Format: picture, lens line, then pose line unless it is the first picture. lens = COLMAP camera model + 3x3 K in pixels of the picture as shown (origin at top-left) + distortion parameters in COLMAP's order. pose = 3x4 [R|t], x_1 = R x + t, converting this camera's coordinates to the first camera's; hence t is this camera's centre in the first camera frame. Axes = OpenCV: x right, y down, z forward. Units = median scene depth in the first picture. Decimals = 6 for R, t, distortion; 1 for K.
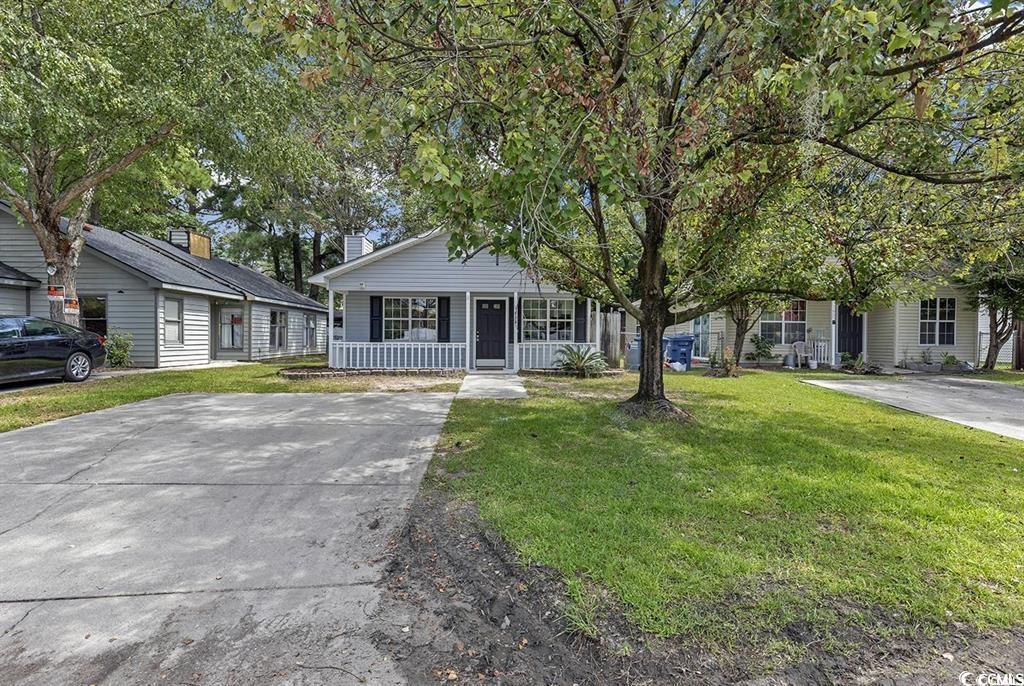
lens RADIAL K [[559.8, 0, 512.8], [0, 559.8, 345.4], [0, 0, 1]] dist [0.008462, 0.000451]
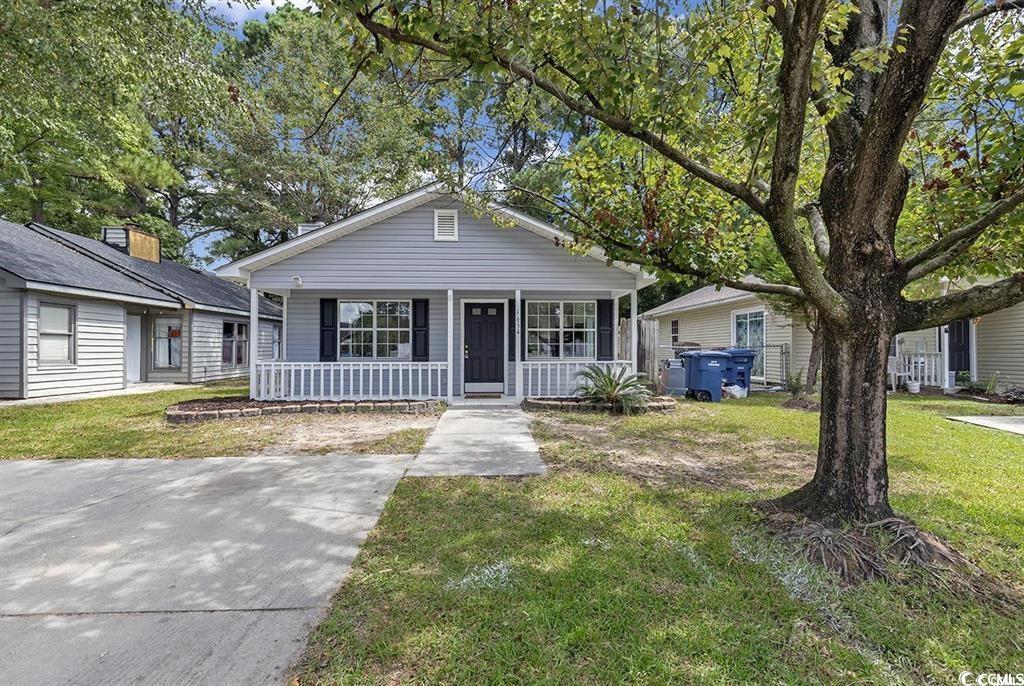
lens RADIAL K [[460.6, 0, 513.2], [0, 460.6, 342.3], [0, 0, 1]] dist [0.011545, -0.001667]
pose [[0.999982, -0.005991, 0.000579, -0.001144], [0.006005, 0.999580, -0.028338, -0.011688], [-0.000409, 0.028341, 0.999598, 0.392242]]
